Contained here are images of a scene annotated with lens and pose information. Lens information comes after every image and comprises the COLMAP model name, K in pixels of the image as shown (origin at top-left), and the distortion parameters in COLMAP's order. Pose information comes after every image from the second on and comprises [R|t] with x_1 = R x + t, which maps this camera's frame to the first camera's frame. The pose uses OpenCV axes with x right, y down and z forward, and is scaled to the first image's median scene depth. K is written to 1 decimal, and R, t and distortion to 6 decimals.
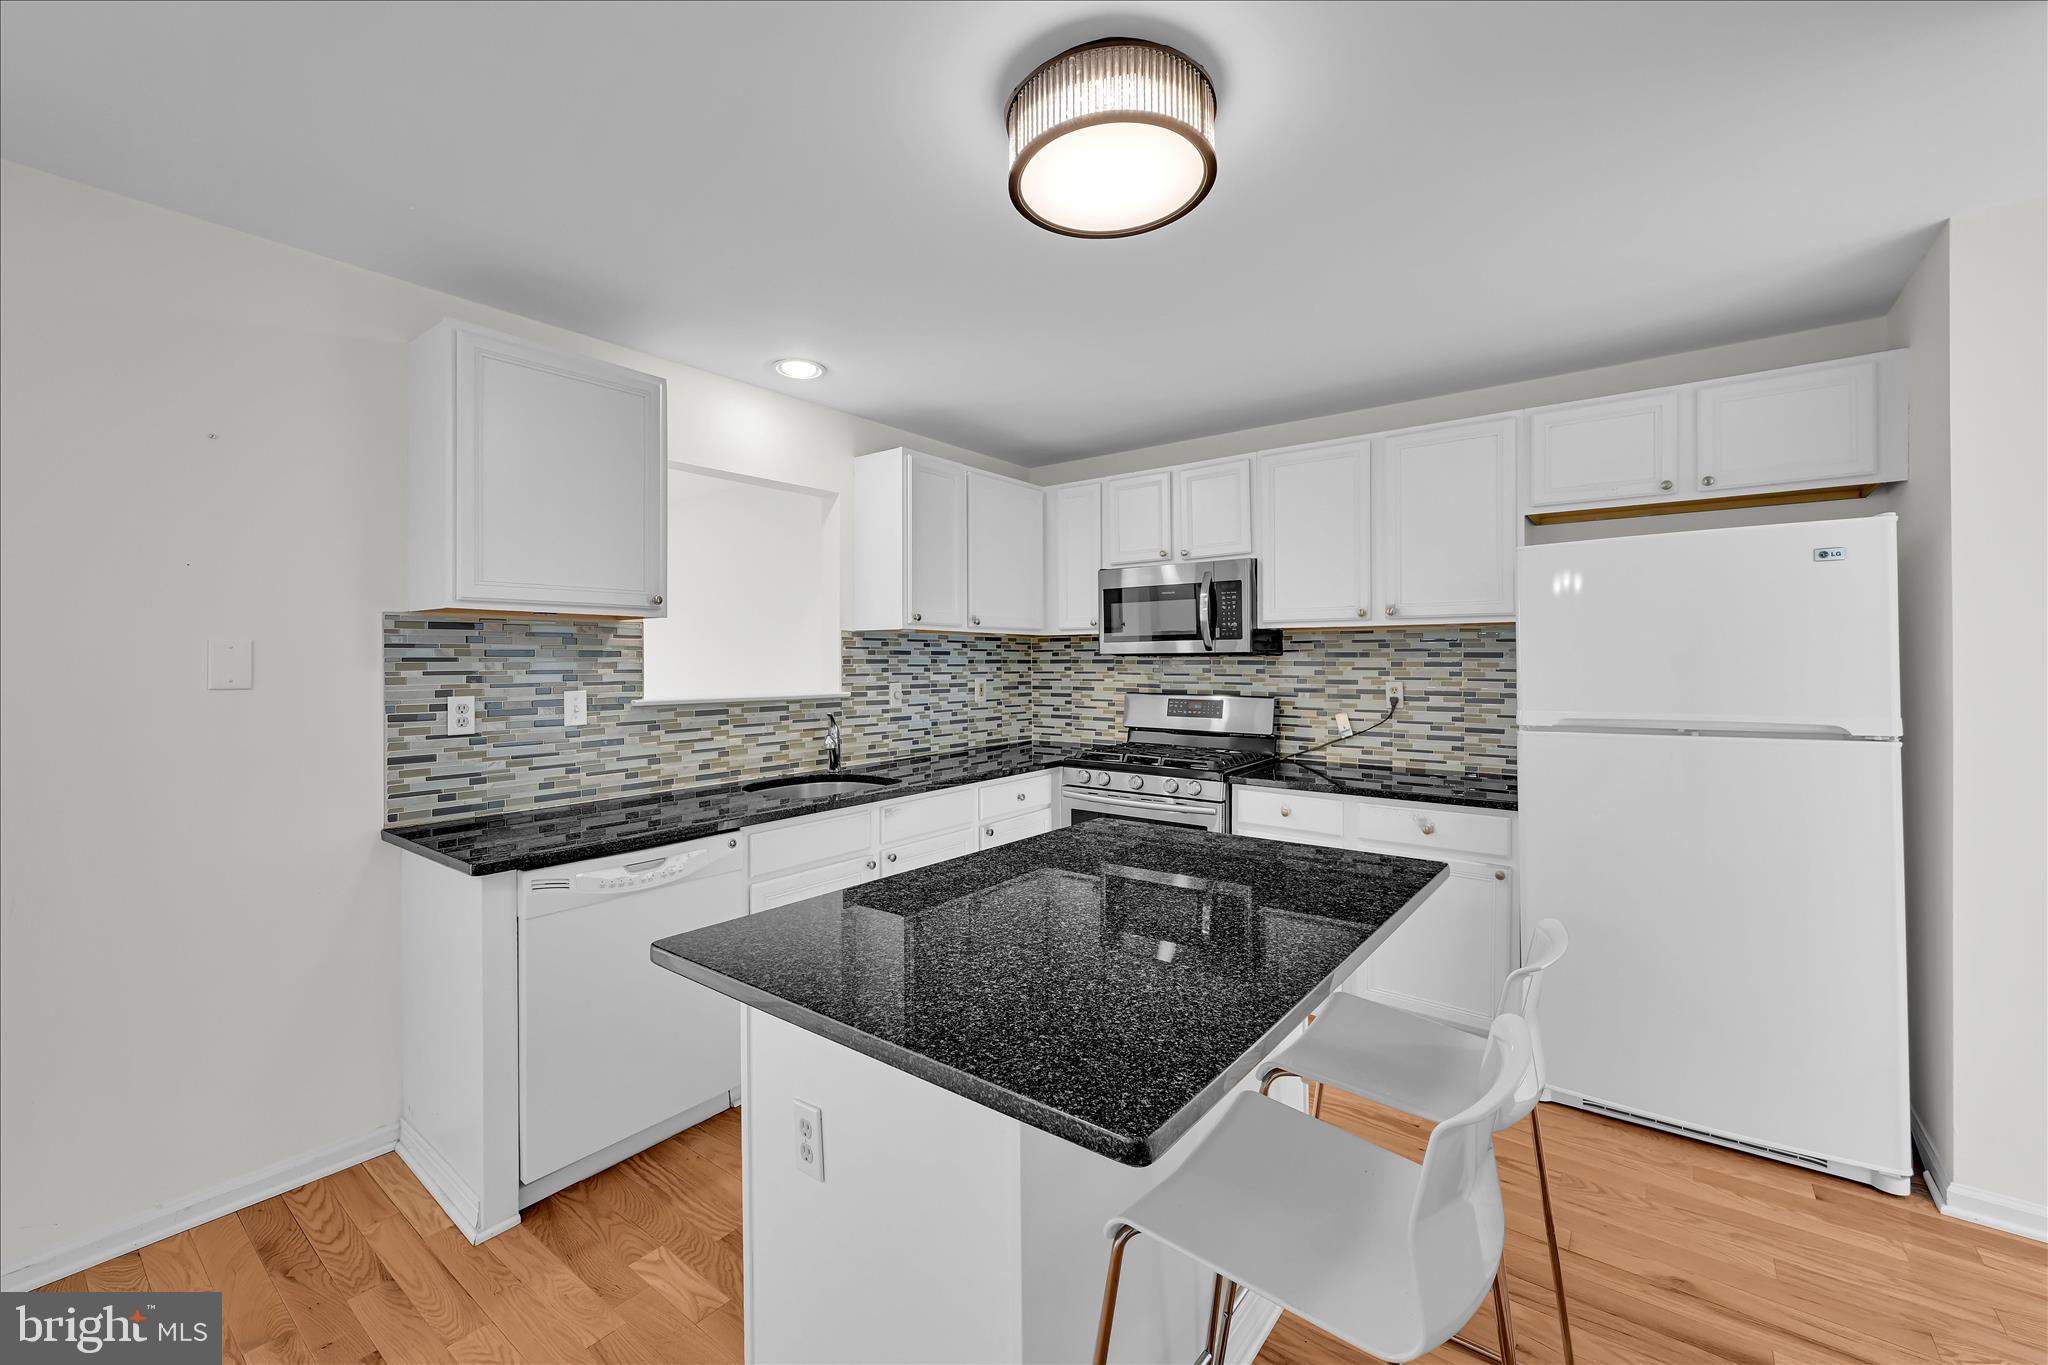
lens RADIAL K [[831.8, 0, 1022.2], [0, 831.8, 661.0], [0, 0, 1]] dist [0.003195, -0.000896]
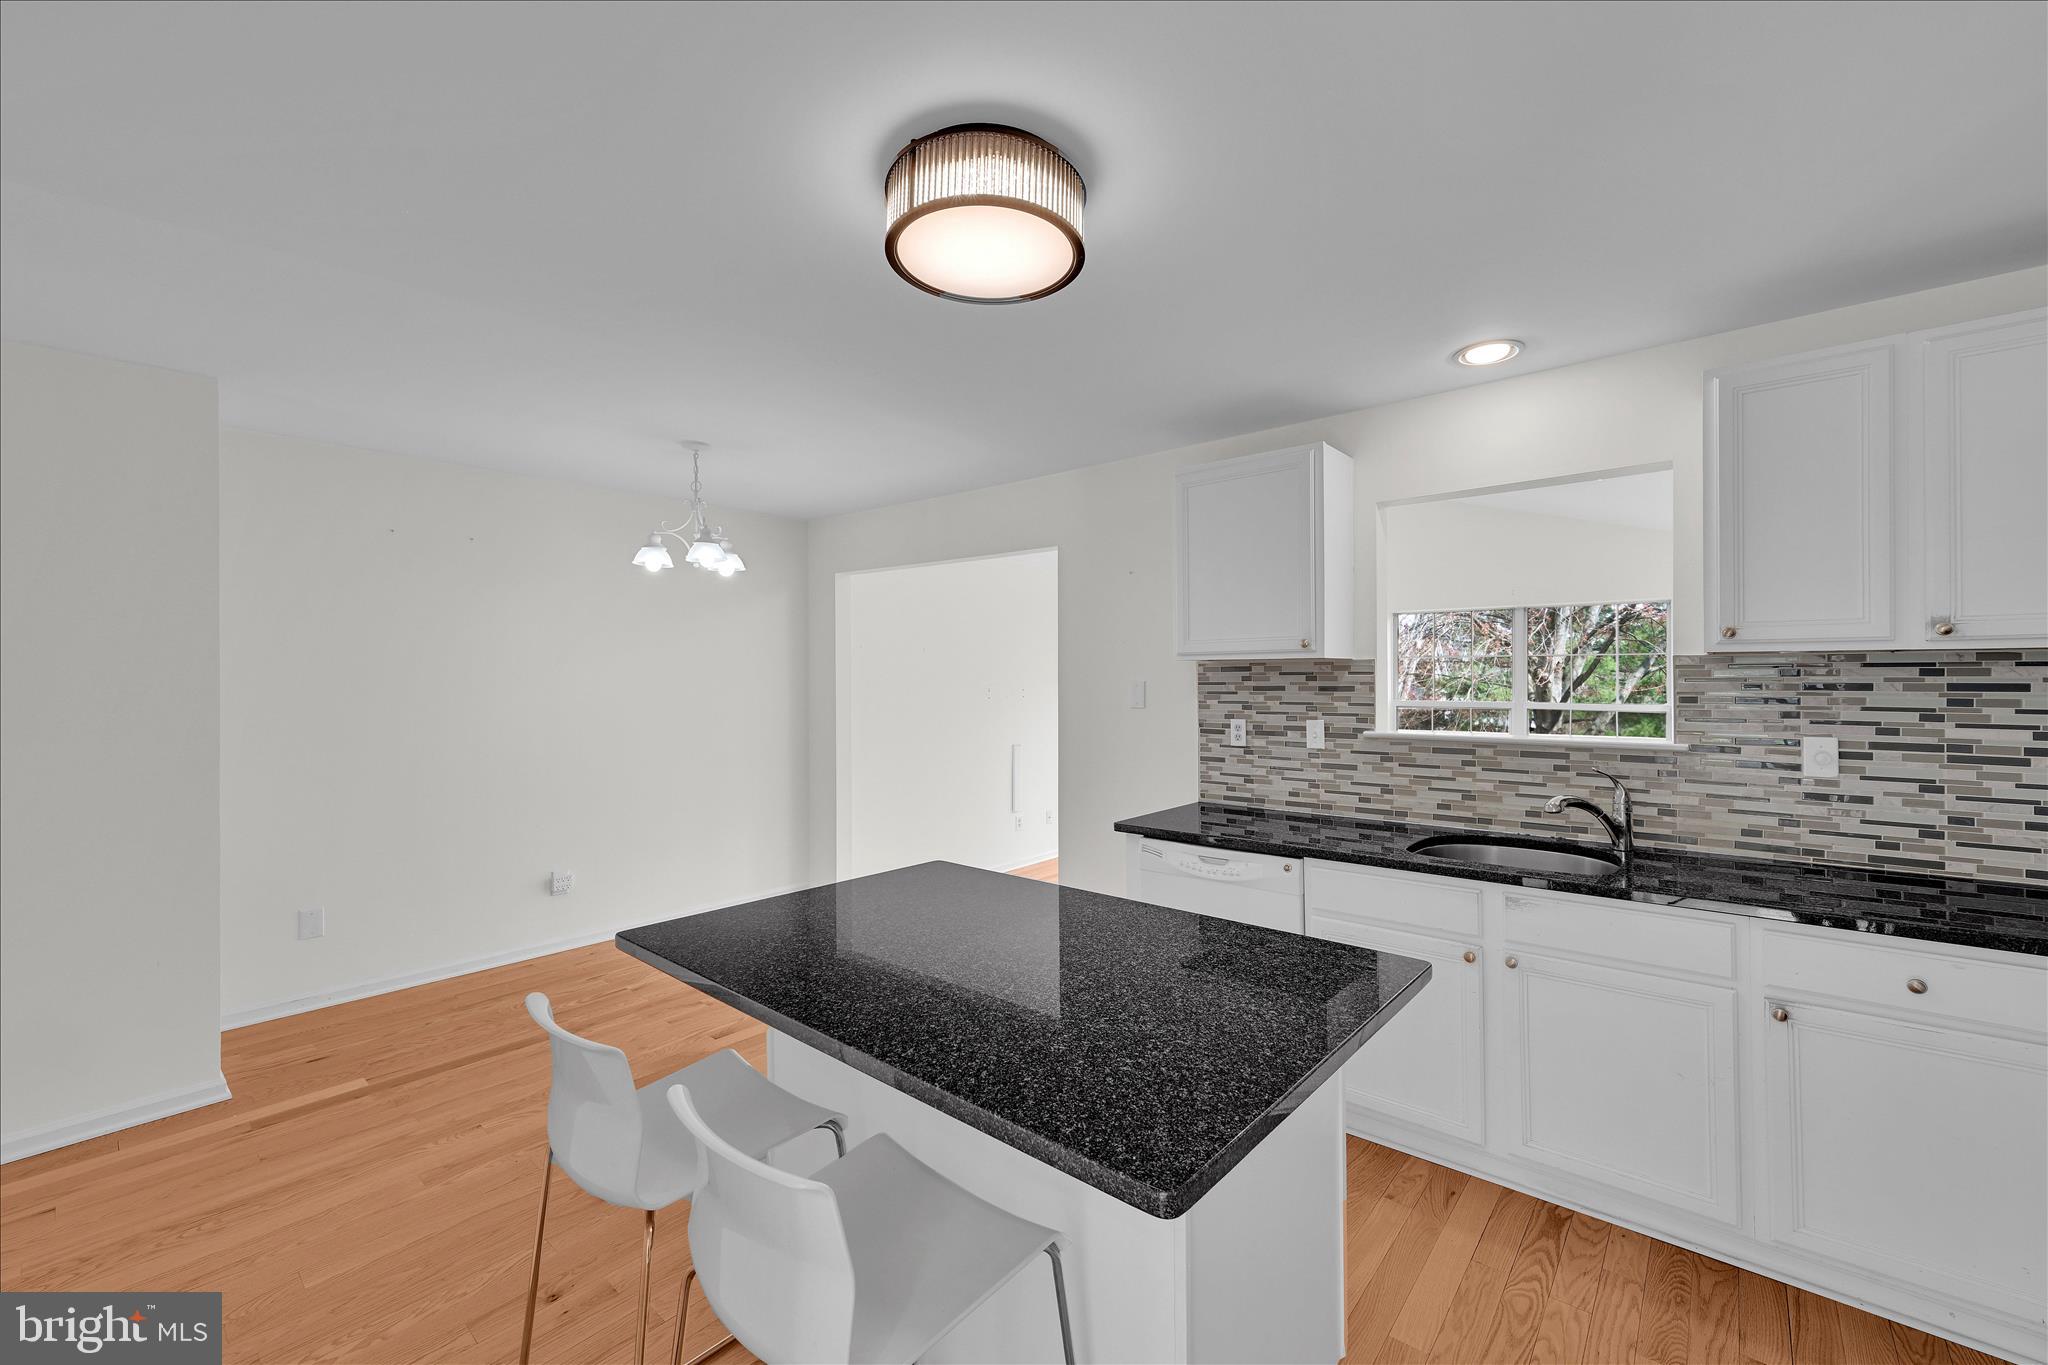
lens RADIAL K [[831.8, 0, 1029.1], [0, 831.8, 677.2], [0, 0, 1]] dist [0.003195, -0.000896]
pose [[-0.057664, 0.004893, -0.998324, 0.599851], [0.007497, 0.999962, 0.004468, -0.029692], [0.998308, -0.007226, -0.057698, 0.580976]]
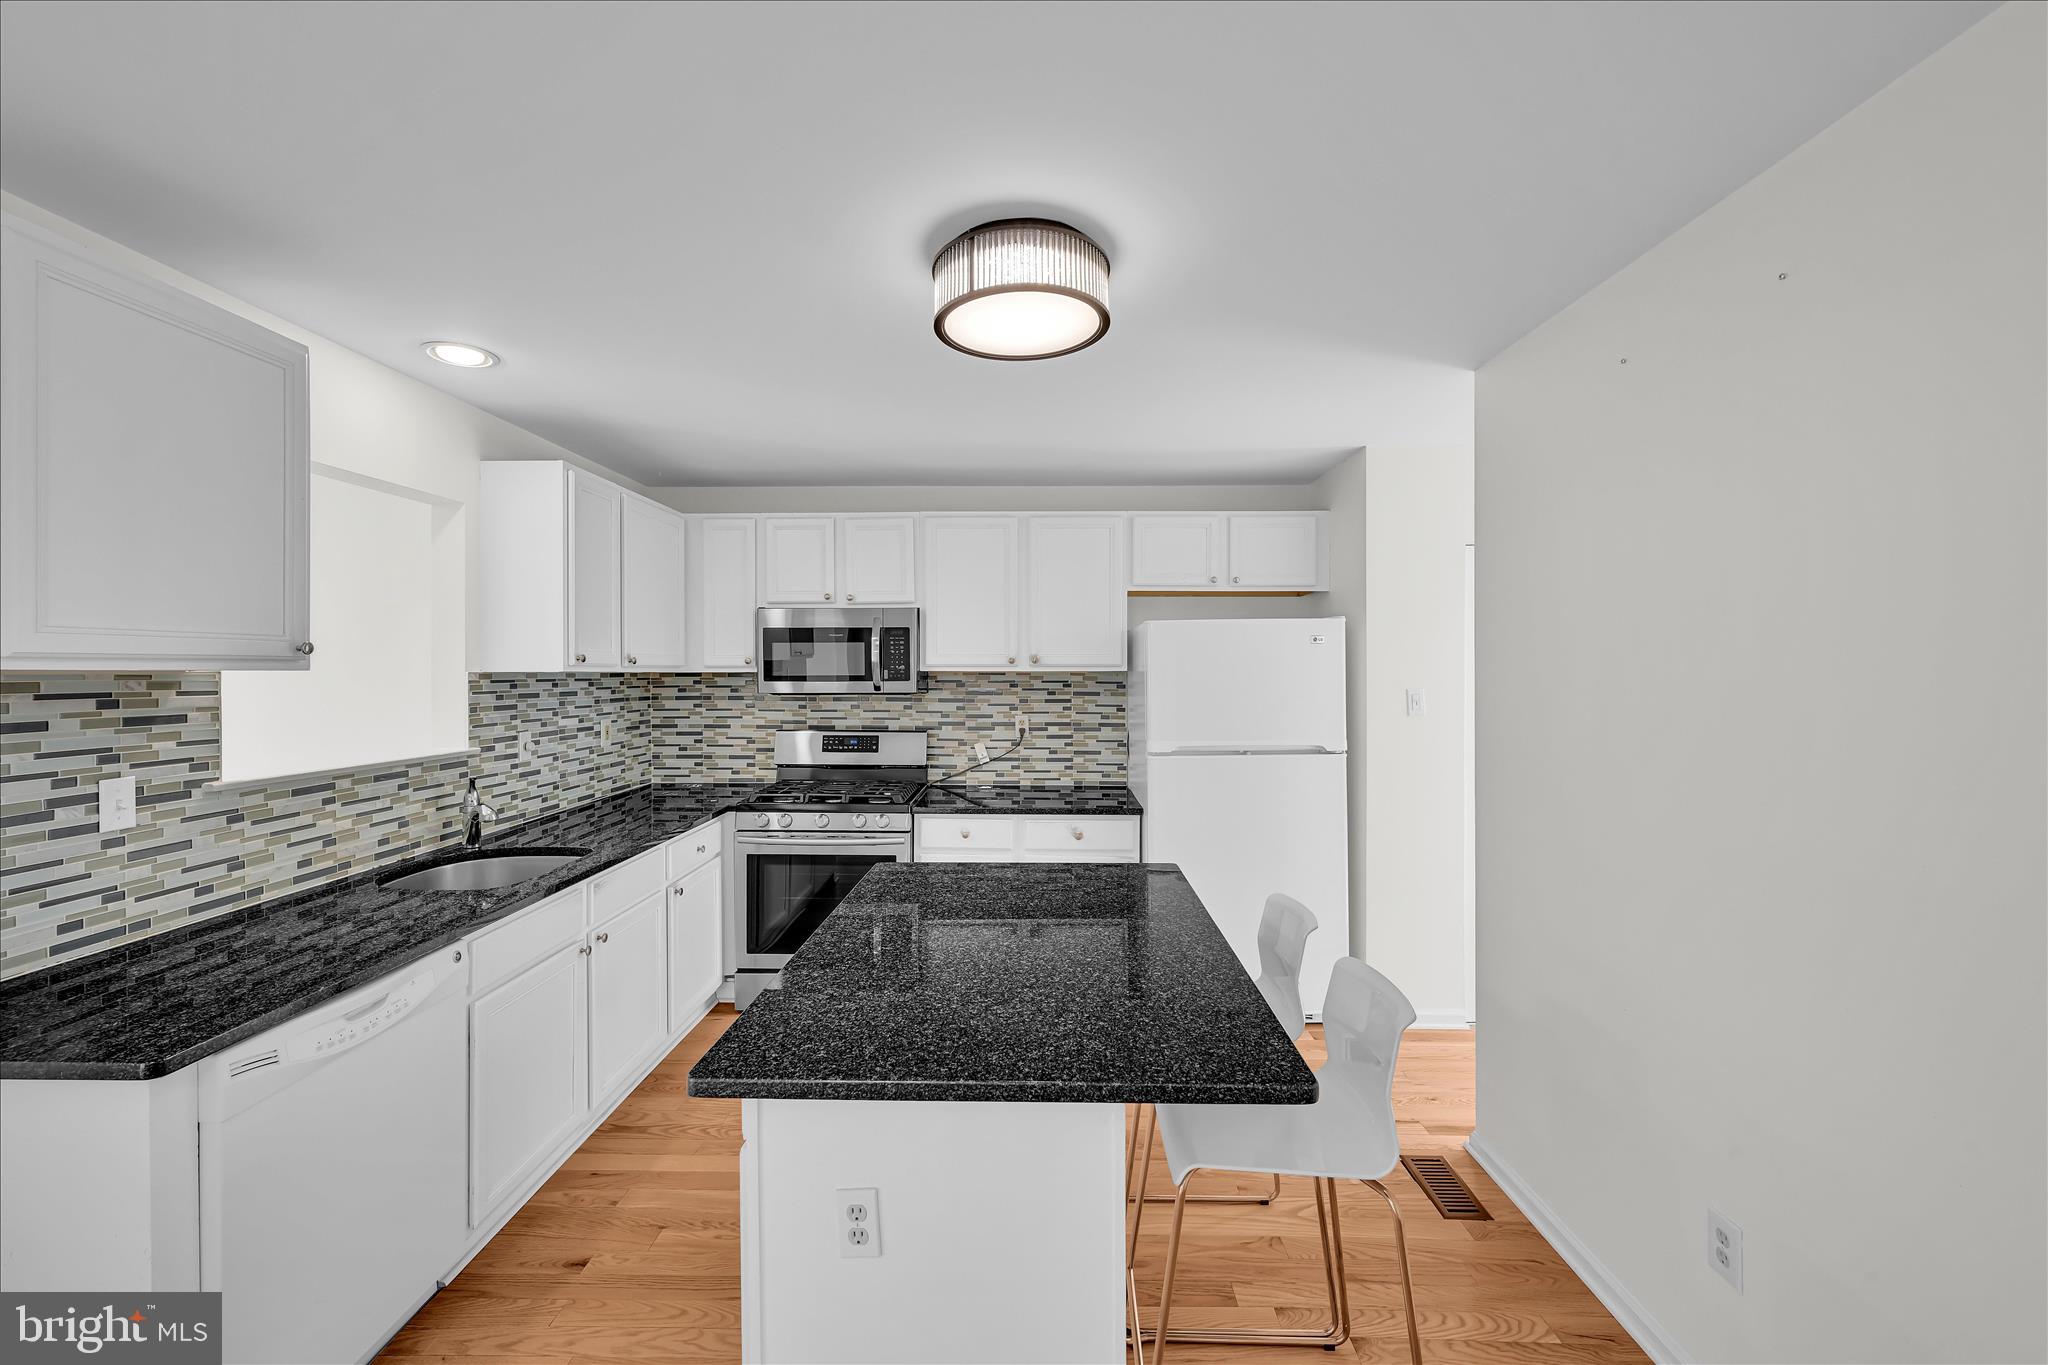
lens RADIAL K [[831.8, 0, 1023.0], [0, 831.8, 674.9], [0, 0, 1]] dist [0.003195, -0.000896]
pose [[0.805572, -0.001209, 0.592496, -0.306292], [-0.001958, 0.999987, 0.004703, -0.045349], [-0.592494, -0.004949, 0.805560, 0.026169]]
